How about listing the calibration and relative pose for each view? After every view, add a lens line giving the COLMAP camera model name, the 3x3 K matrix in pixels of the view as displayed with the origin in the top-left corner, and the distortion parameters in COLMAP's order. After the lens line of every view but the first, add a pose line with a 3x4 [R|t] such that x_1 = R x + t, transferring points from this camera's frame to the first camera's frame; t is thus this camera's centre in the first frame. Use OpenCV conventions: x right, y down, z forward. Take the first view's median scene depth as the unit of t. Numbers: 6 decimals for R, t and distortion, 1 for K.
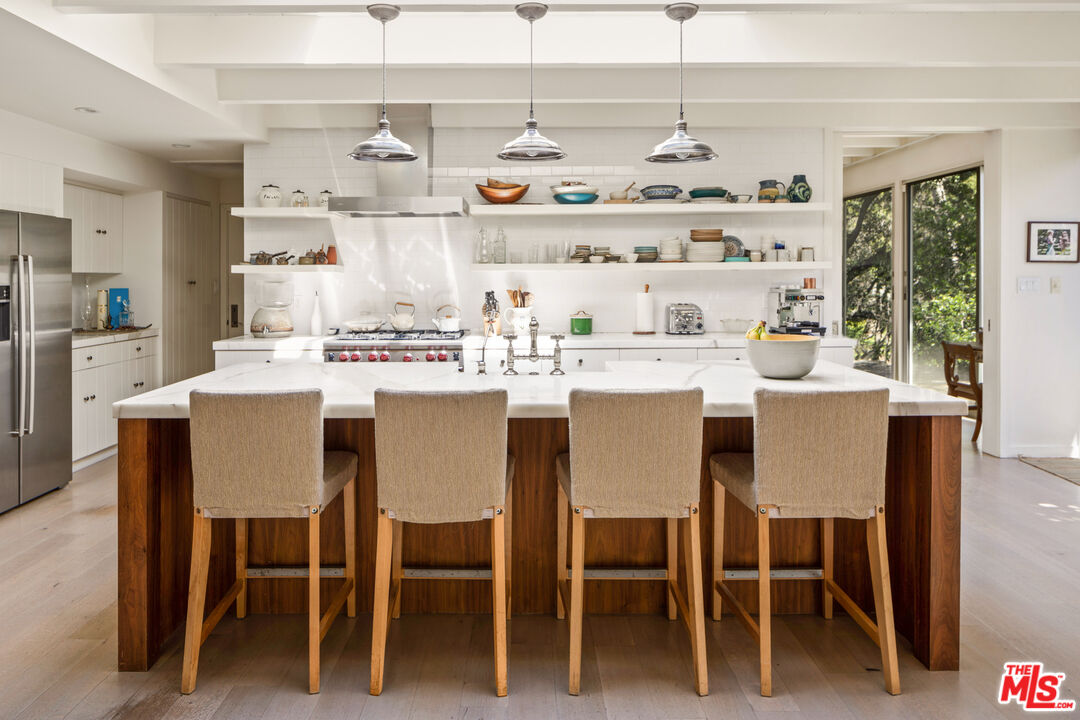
lens RADIAL K [[740.8, 0, 540.1], [0, 740.8, 291.9], [0, 0, 1]] dist [-0.010566, -0.001605]
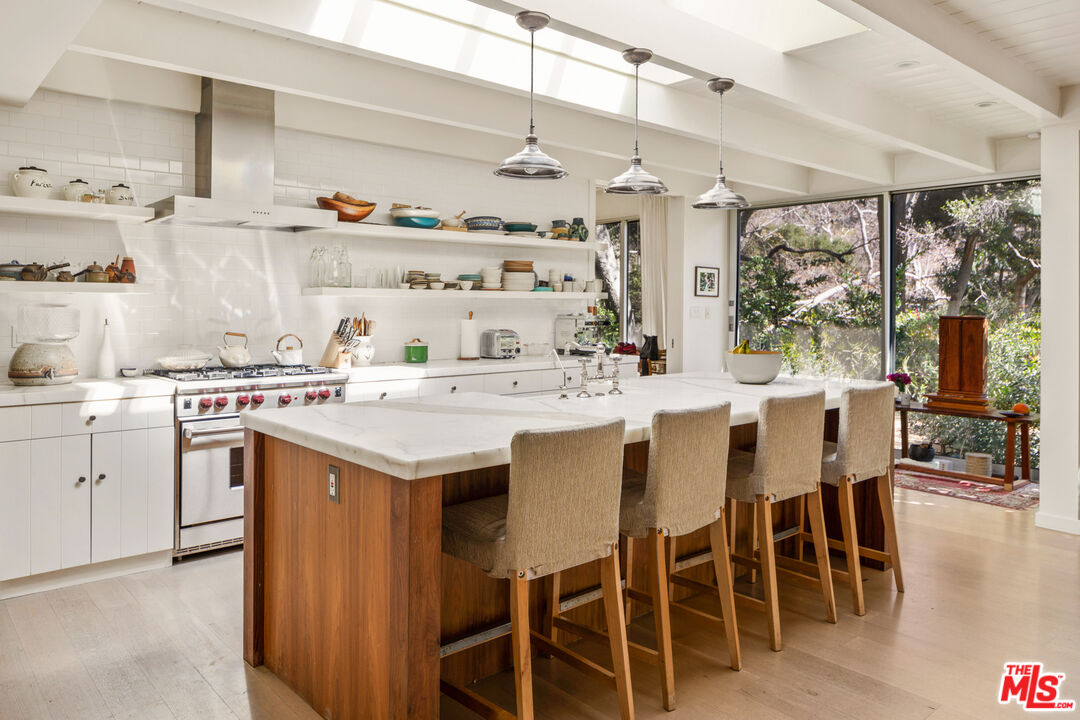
lens RADIAL K [[753.2, 0, 540.6], [0, 753.2, 310.2], [0, 0, 1]] dist [-0.008696, -0.005020]
pose [[0.749804, 0.005675, 0.661636, -0.479406], [0.004701, 0.999892, -0.013904, 0.003356], [-0.661643, 0.013535, 0.749697, 0.155223]]
